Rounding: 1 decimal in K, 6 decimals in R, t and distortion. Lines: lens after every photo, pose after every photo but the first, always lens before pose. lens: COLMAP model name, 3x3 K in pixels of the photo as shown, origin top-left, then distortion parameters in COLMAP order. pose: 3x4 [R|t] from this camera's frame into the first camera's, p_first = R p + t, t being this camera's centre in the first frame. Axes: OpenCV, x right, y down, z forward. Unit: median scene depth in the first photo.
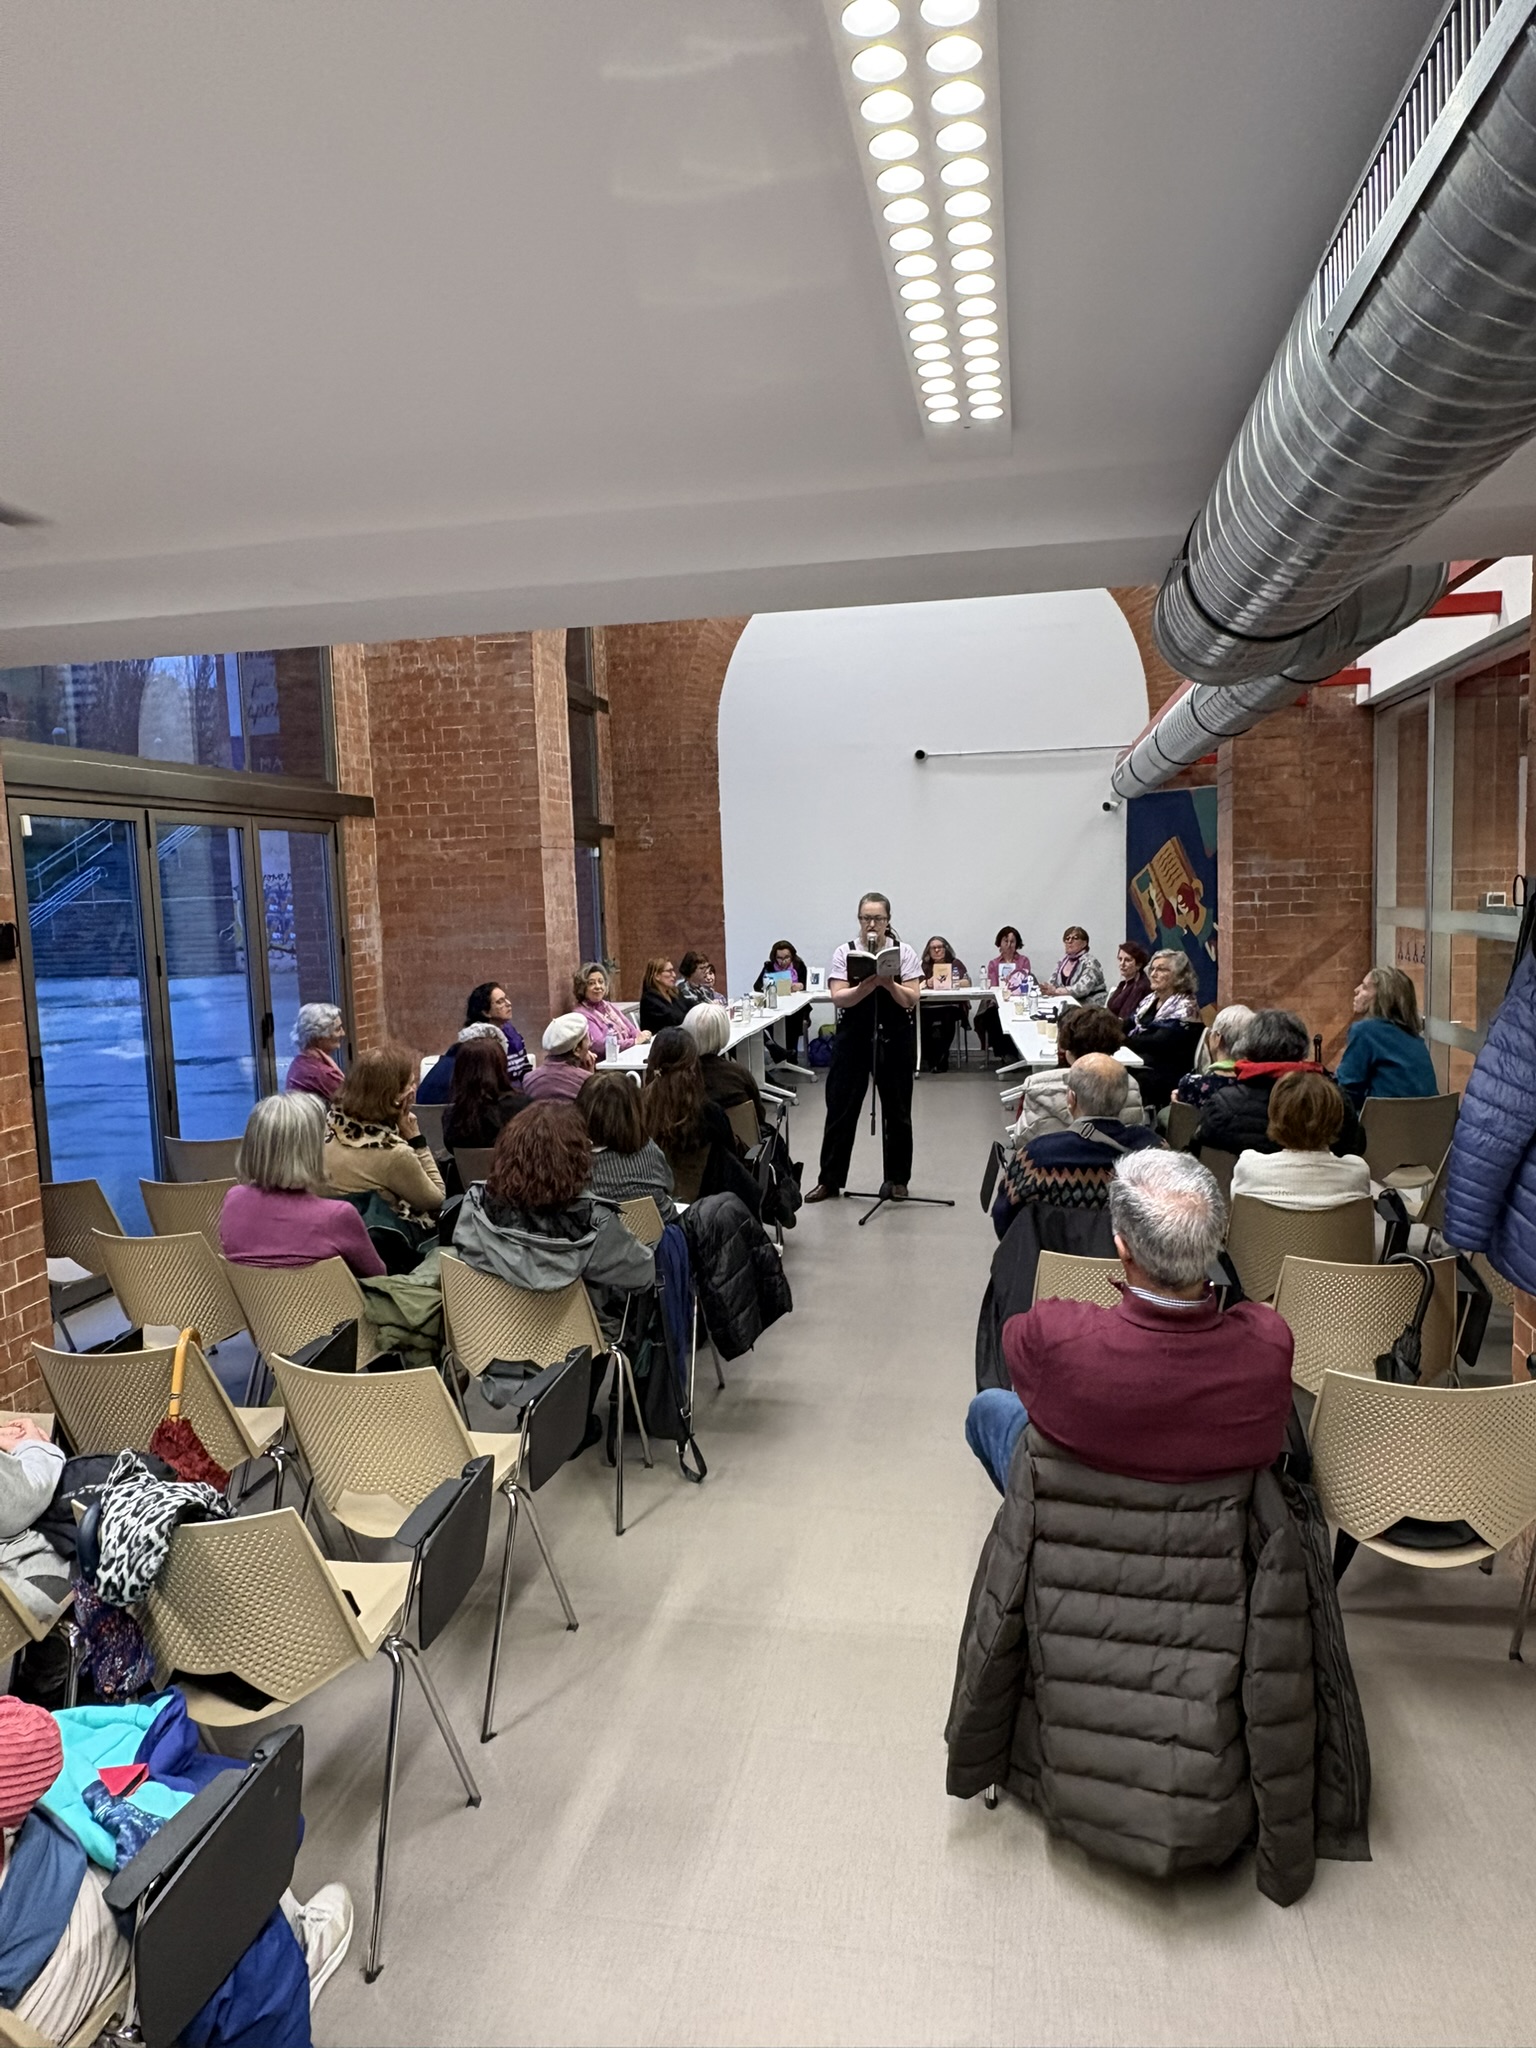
lens RADIAL K [[1363.5, 0, 759.6], [0, 1363.5, 1031.0], [0, 0, 1]] dist [-0.028671, -0.002027]
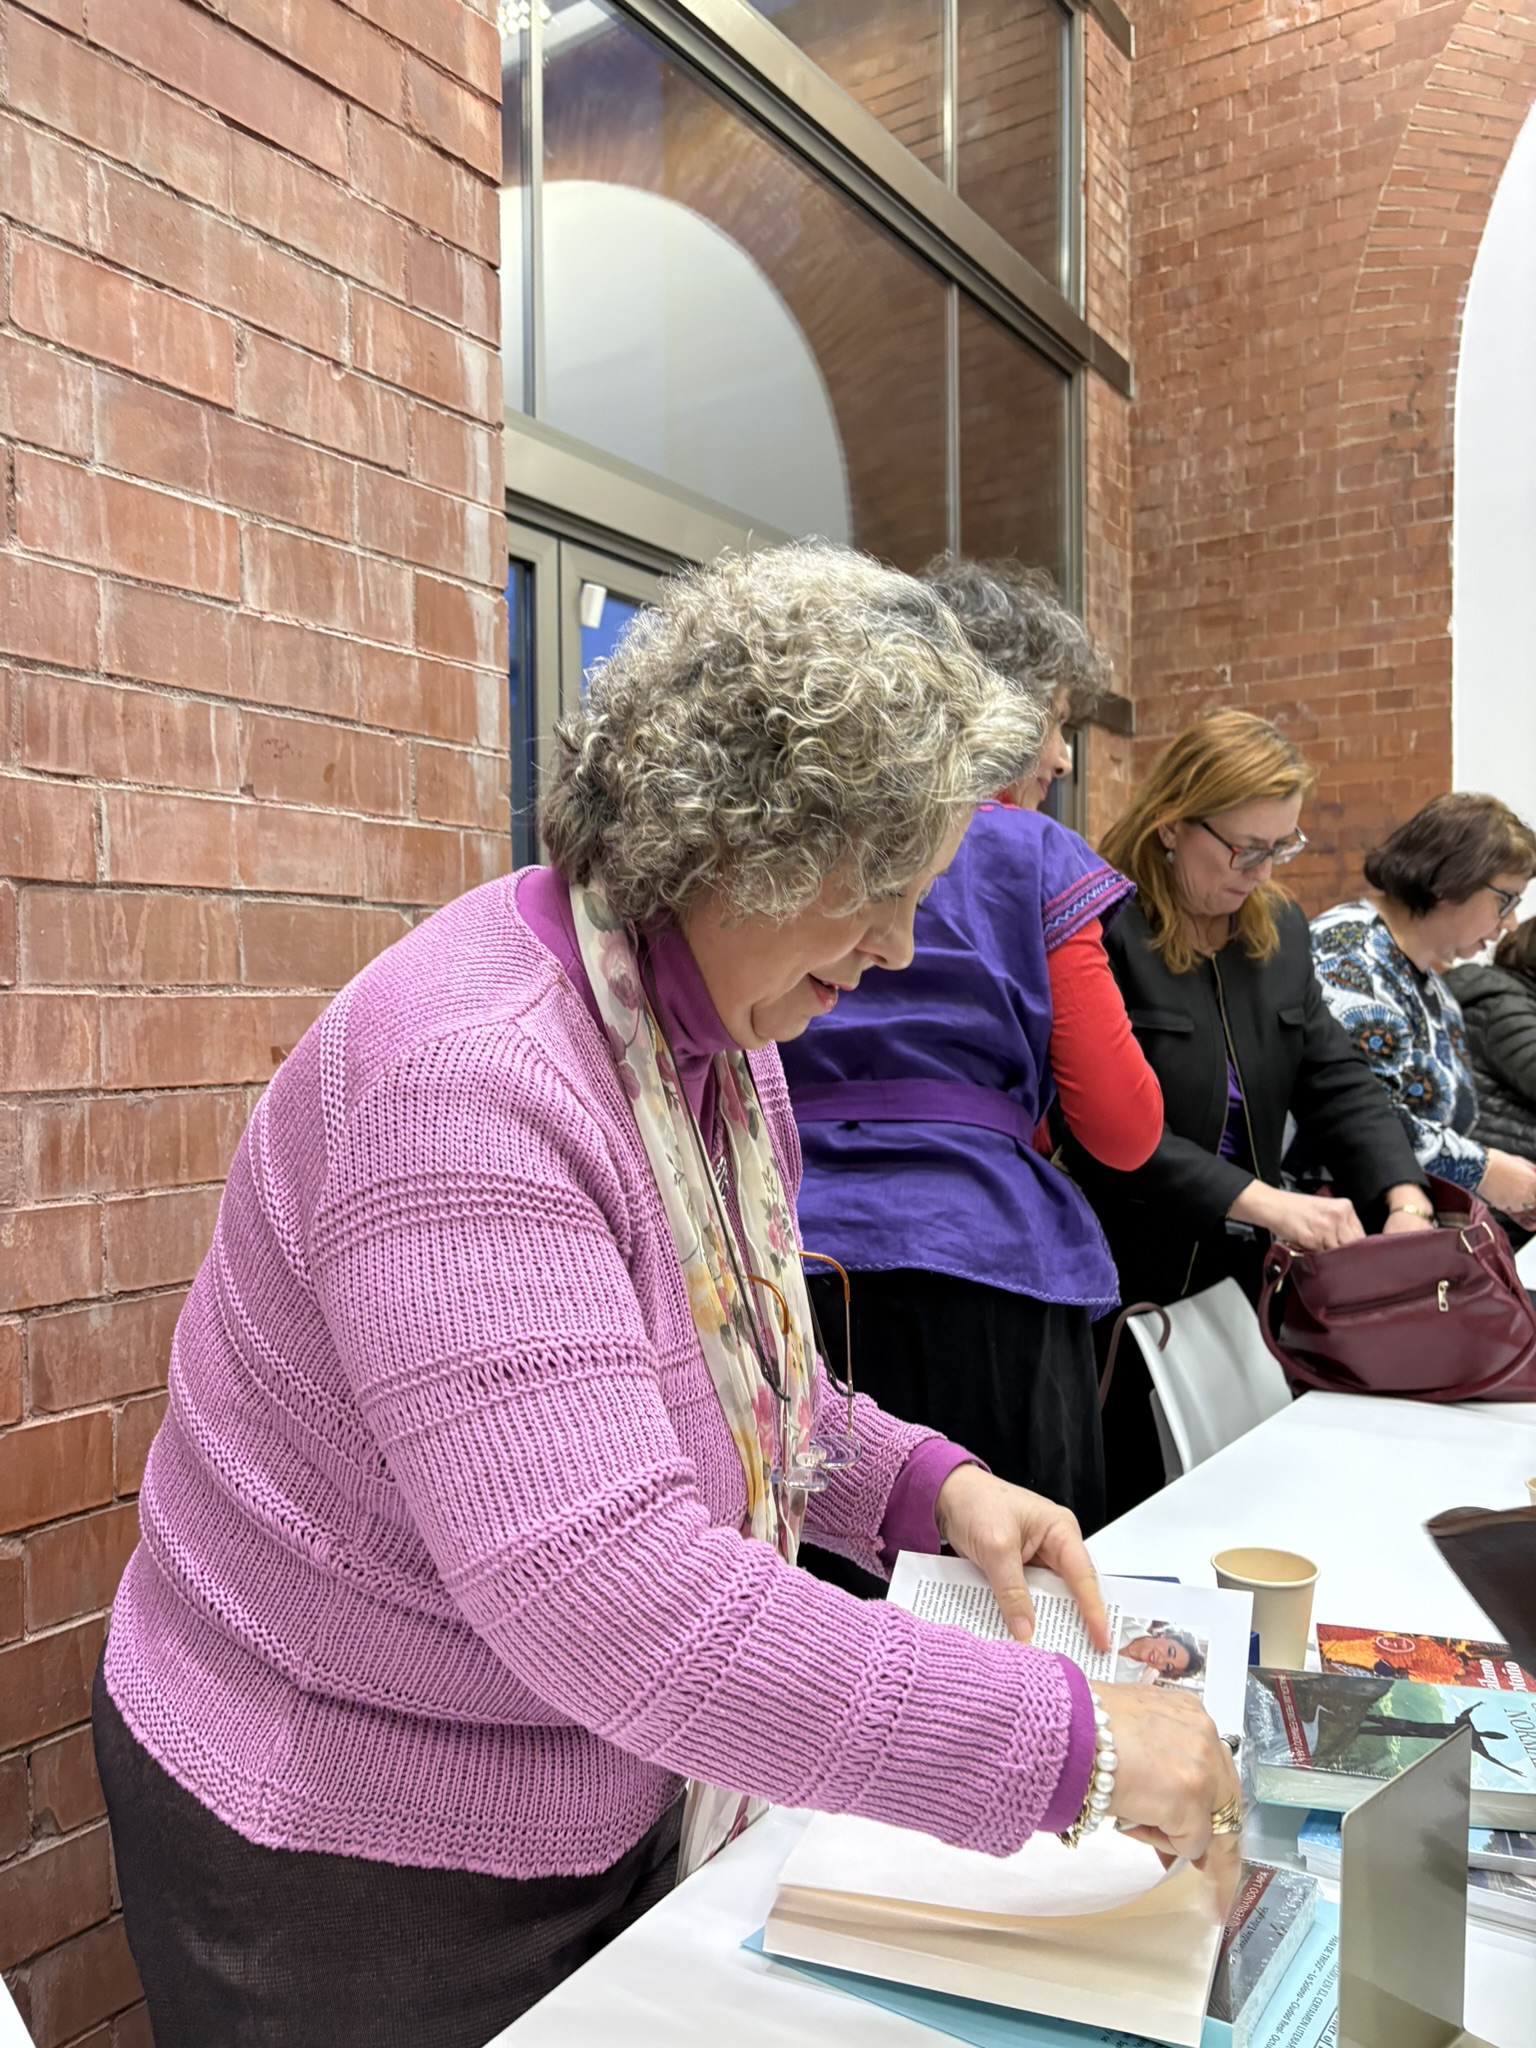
lens RADIAL K [[1593.0, 0, 767.2], [0, 1593.0, 1042.0], [0, 0, 1]] dist [0.055284, -0.071658]
pose [[0.920870, 0.032899, -0.388479, -0.041492], [-0.067906, 0.994737, -0.076727, -0.031877], [0.383910, 0.097036, 0.918257, 0.894001]]
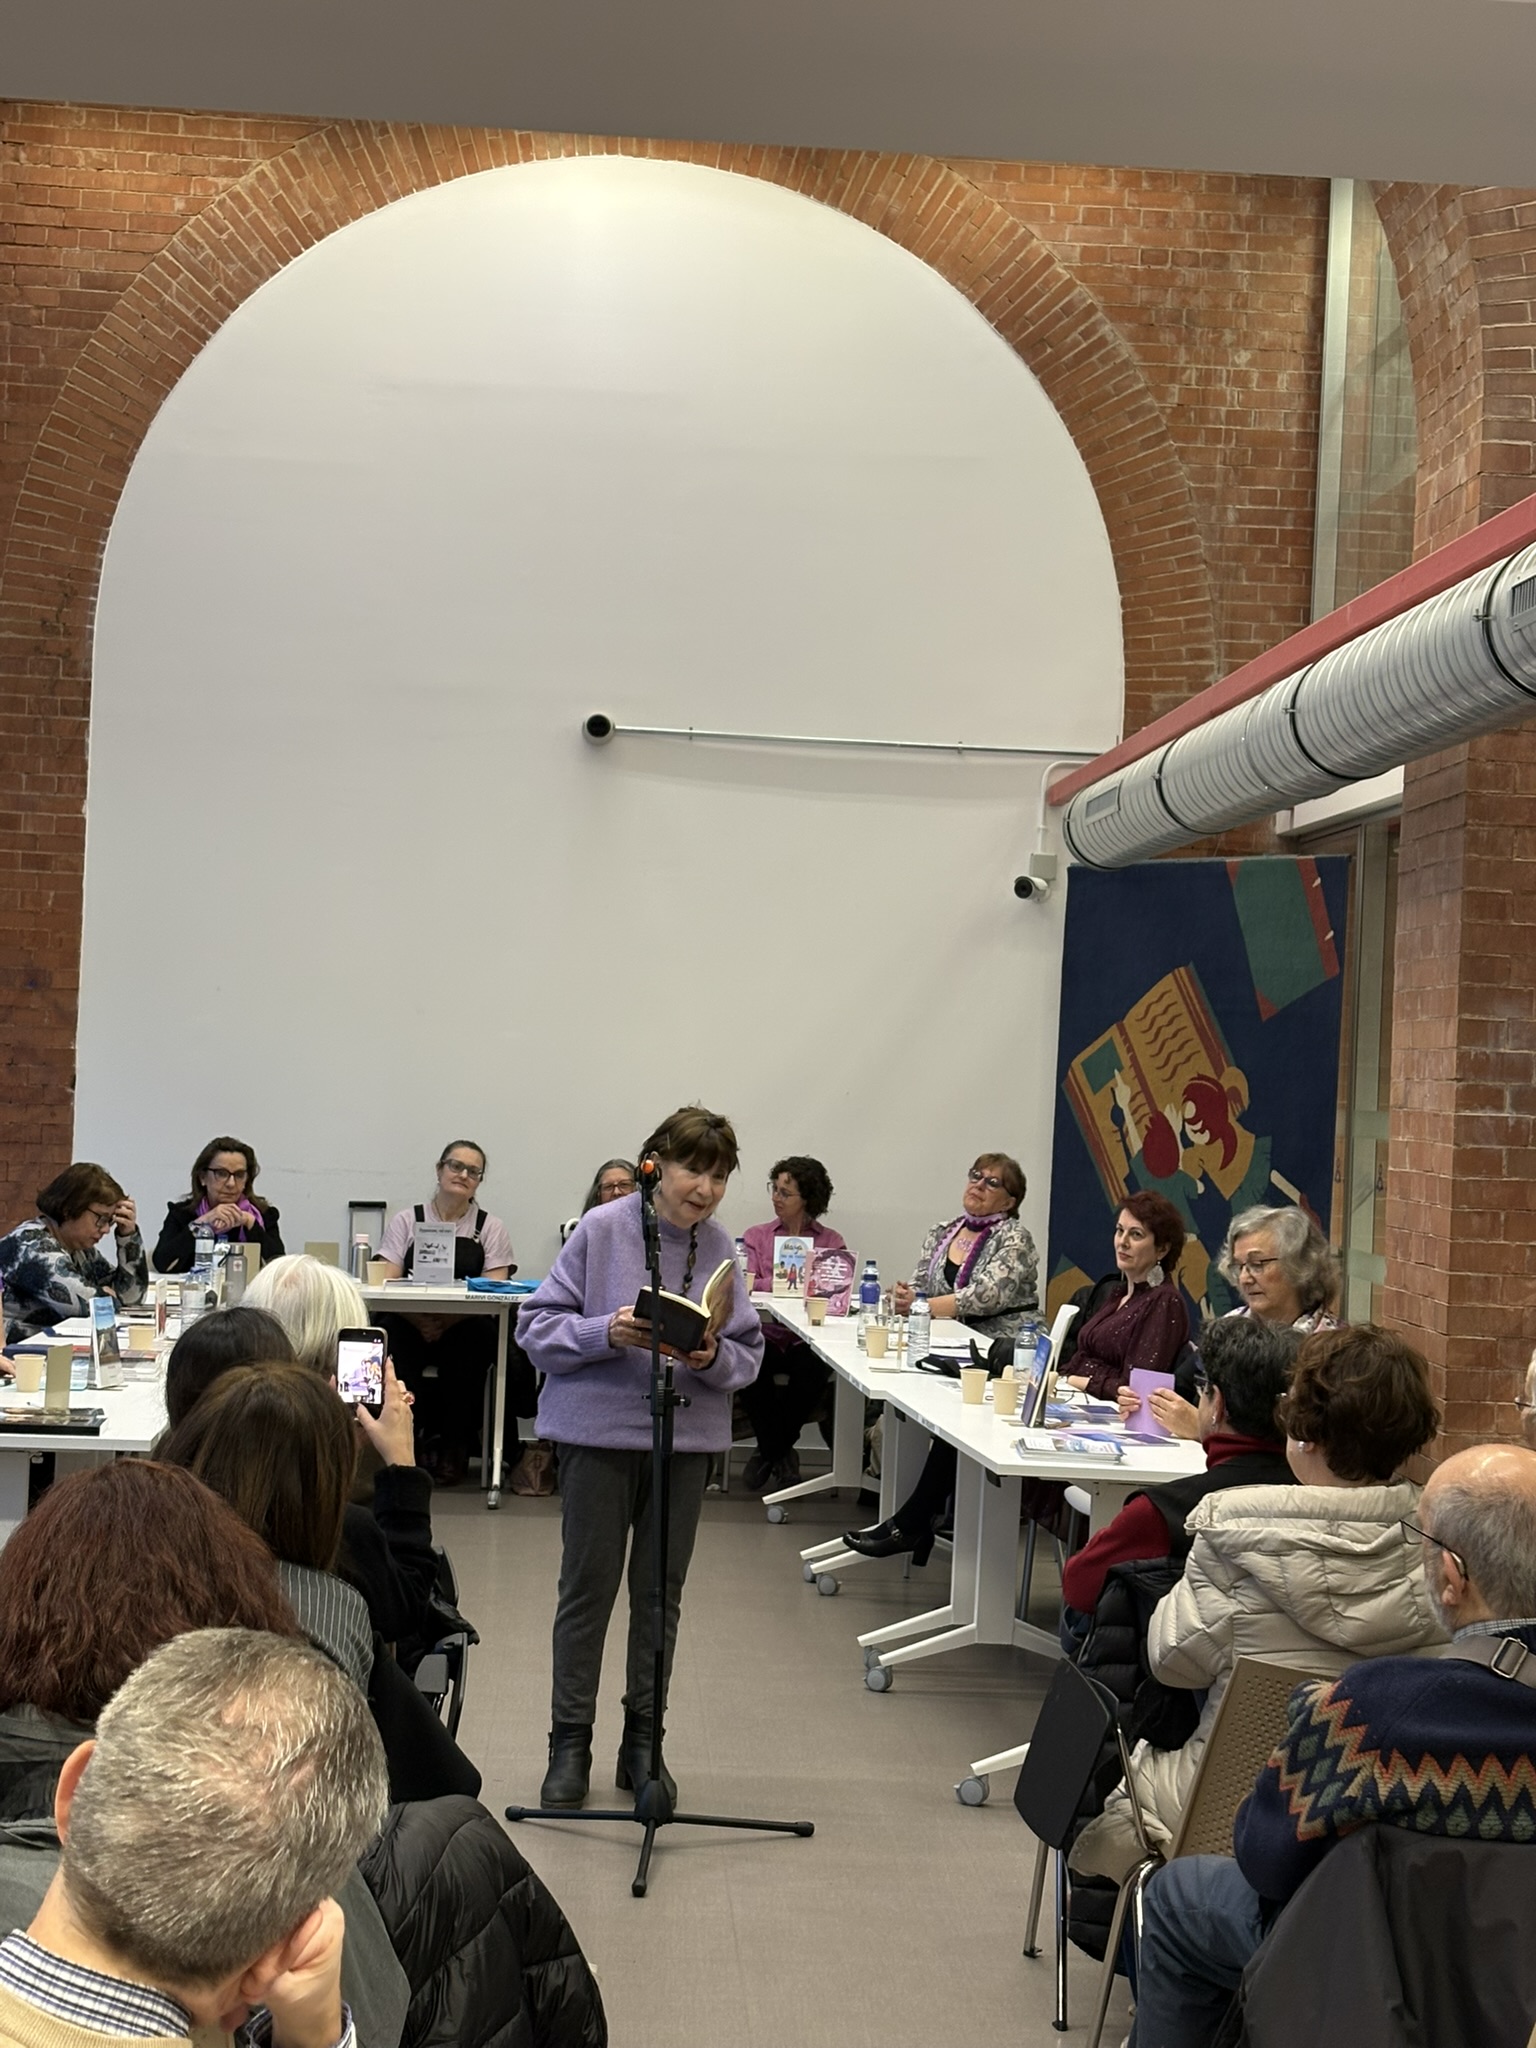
lens RADIAL K [[3188.7, 0, 808.2], [0, 3188.7, 1055.0], [0, 0, 1]] dist [0.056326, 0.000000]
pose [[0.963474, 0.074533, 0.257222, -0.092183], [-0.045164, 0.991955, -0.118259, 0.013483], [-0.263967, 0.102322, 0.959089, 0.087055]]
